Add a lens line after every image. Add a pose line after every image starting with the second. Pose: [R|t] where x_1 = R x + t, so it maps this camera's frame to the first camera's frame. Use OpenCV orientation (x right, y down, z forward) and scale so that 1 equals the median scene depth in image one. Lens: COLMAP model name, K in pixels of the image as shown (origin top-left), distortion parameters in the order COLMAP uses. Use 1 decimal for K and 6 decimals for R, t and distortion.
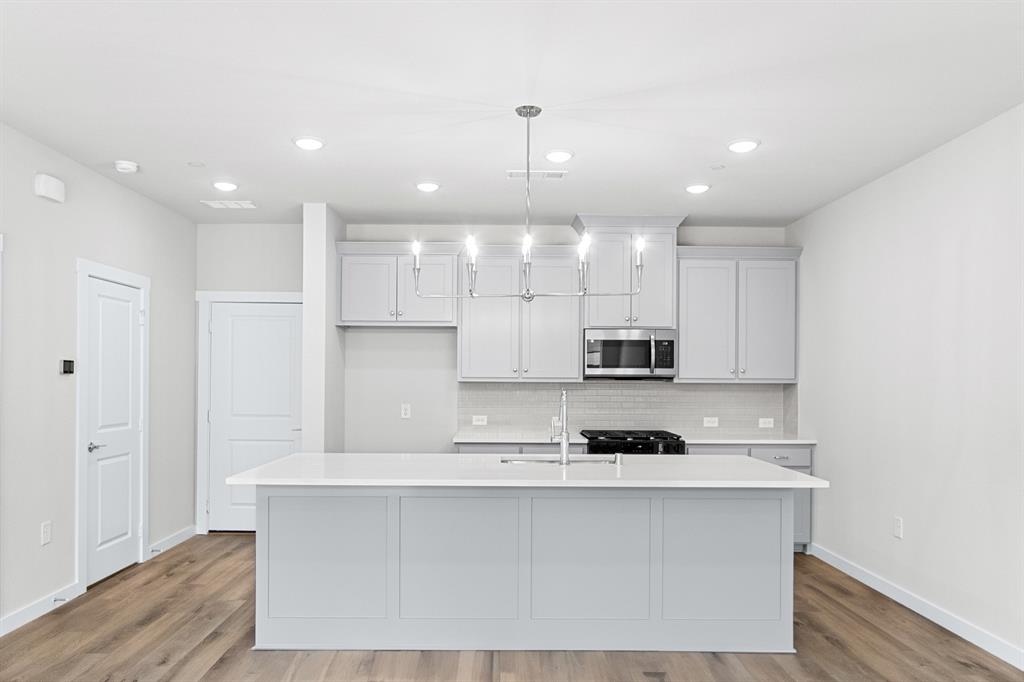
lens RADIAL K [[723.0, 0, 512.0], [0, 723.0, 376.6], [0, 0, 1]] dist [-0.000510, 0.001202]
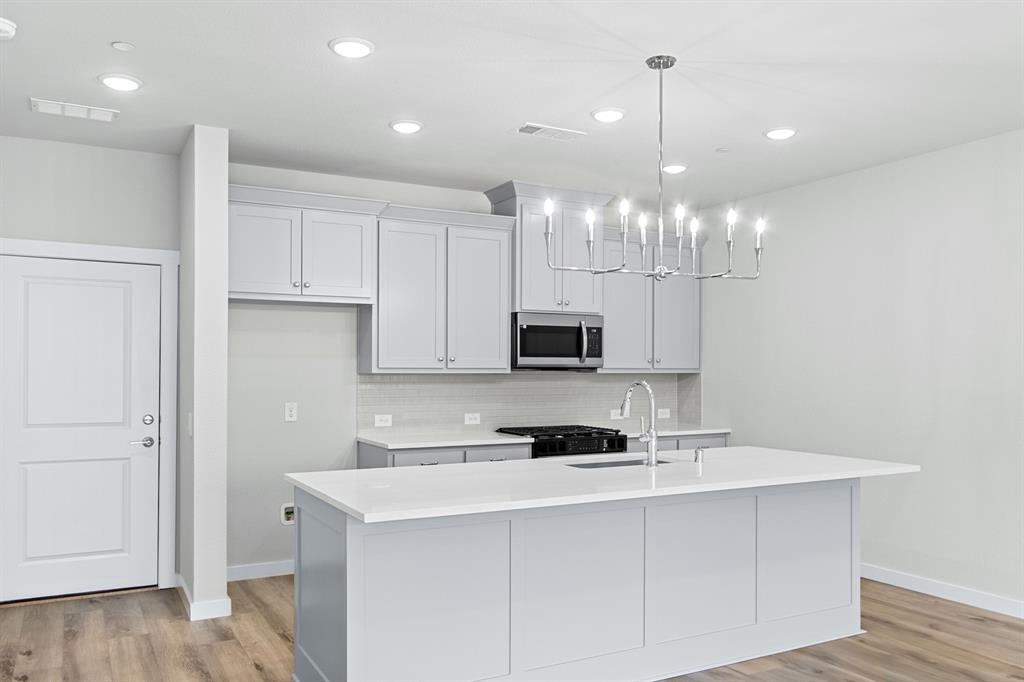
lens RADIAL K [[806.0, 0, 539.2], [0, 806.0, 370.6], [0, 0, 1]] dist [-0.003558, 0.001962]
pose [[0.880685, -0.004087, 0.473684, -0.337255], [0.001904, 0.999985, 0.005089, -0.000368], [-0.473698, -0.003580, 0.880680, 0.125672]]
